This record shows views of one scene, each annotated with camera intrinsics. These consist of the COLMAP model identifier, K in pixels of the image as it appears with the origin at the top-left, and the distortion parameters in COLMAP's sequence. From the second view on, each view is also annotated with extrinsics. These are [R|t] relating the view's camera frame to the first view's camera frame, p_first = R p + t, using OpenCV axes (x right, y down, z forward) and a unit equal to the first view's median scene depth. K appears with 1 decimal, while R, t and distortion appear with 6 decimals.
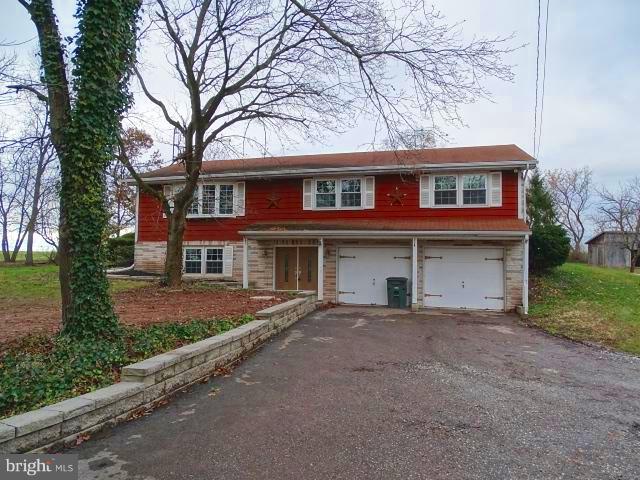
lens RADIAL K [[450.8, 0, 320.0], [0, 450.8, 240.0], [0, 0, 1]] dist [0.021172, -0.000521]
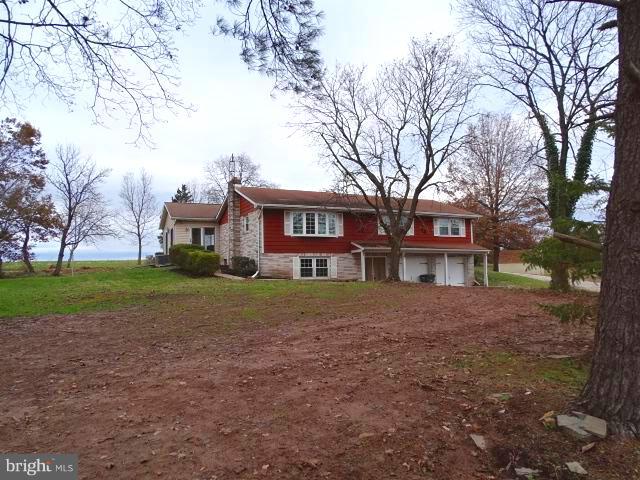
lens RADIAL K [[450.8, 0, 320.0], [0, 450.8, 240.0], [0, 0, 1]] dist [0.021172, -0.000521]
pose [[0.741015, 0.029592, 0.670836, -1.354597], [-0.001569, 0.999102, -0.042339, 0.023155], [-0.671486, 0.030322, 0.740396, -0.044946]]
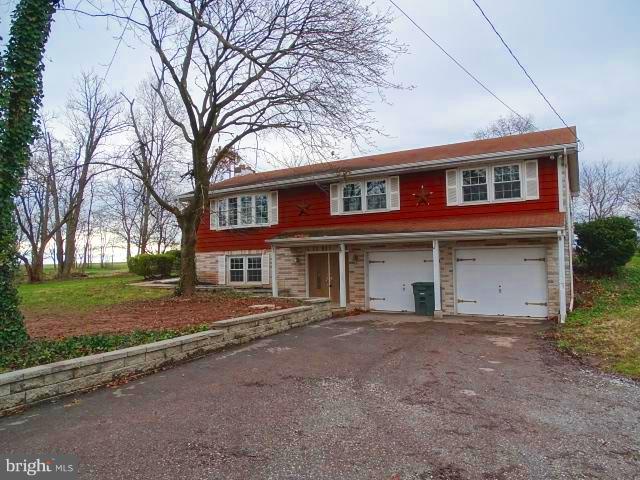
lens RADIAL K [[450.8, 0, 320.0], [0, 450.8, 240.0], [0, 0, 1]] dist [0.021172, -0.000521]
pose [[0.966777, -0.043189, -0.251946, 0.200211], [0.041162, 0.999064, -0.013312, -0.000844], [0.252285, 0.002499, 0.967650, 0.042438]]
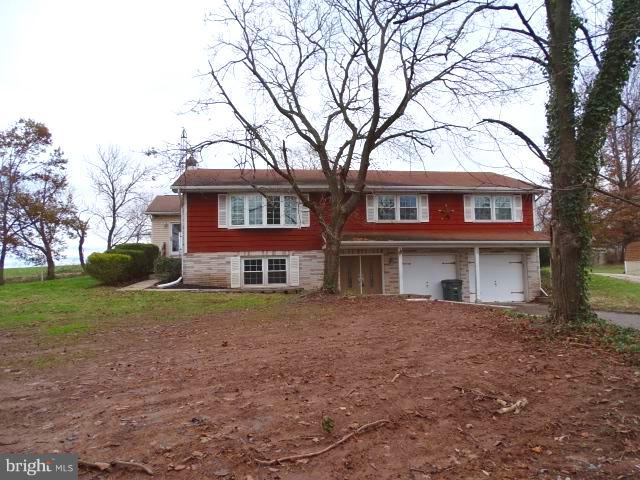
lens RADIAL K [[450.8, 0, 320.0], [0, 450.8, 240.0], [0, 0, 1]] dist [0.021172, -0.000521]
pose [[0.914781, 0.002999, 0.403938, -0.634125], [0.013217, 0.999215, -0.037352, 0.018374], [-0.403733, 0.039507, 0.914023, 0.040503]]
